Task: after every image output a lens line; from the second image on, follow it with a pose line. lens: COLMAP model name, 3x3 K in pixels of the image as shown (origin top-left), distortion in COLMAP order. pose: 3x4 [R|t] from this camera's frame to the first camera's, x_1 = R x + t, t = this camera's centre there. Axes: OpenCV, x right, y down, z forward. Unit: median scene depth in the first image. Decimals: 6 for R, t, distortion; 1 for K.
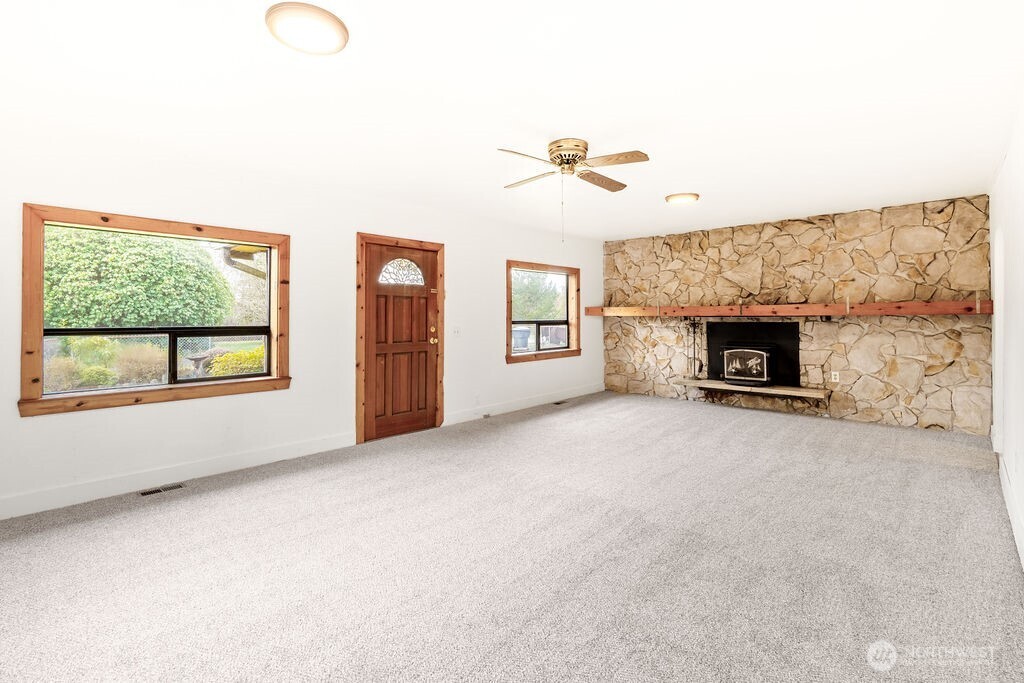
lens RADIAL K [[471.4, 0, 498.7], [0, 471.4, 309.5], [0, 0, 1]] dist [-0.007752, 0.001164]
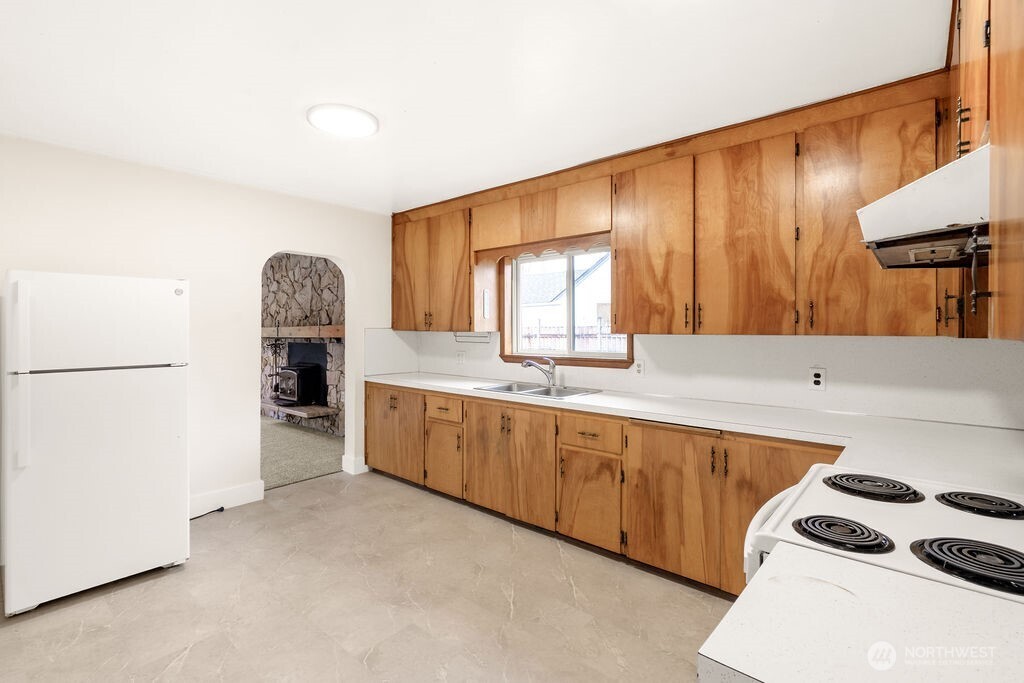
lens RADIAL K [[471.4, 0, 506.0], [0, 471.4, 327.5], [0, 0, 1]] dist [-0.007752, 0.001164]
pose [[0.998920, -0.002294, 0.046406, 0.948826], [0.001993, 0.999977, 0.006542, -0.012848], [-0.046420, -0.006442, 0.998901, -0.041266]]
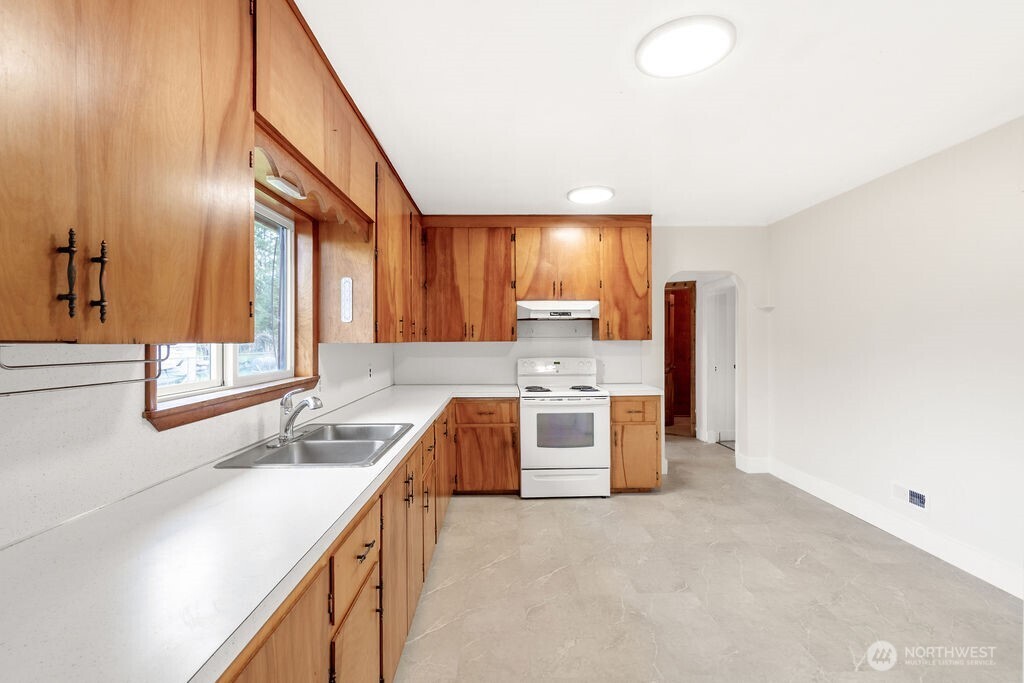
lens RADIAL K [[471.4, 0, 509.4], [0, 471.4, 340.8], [0, 0, 1]] dist [-0.007752, 0.001164]
pose [[-0.715378, -0.003193, 0.698730, 0.695781], [-0.008800, 0.999951, -0.004440, -0.004136], [-0.698682, -0.009325, -0.715372, 0.669140]]
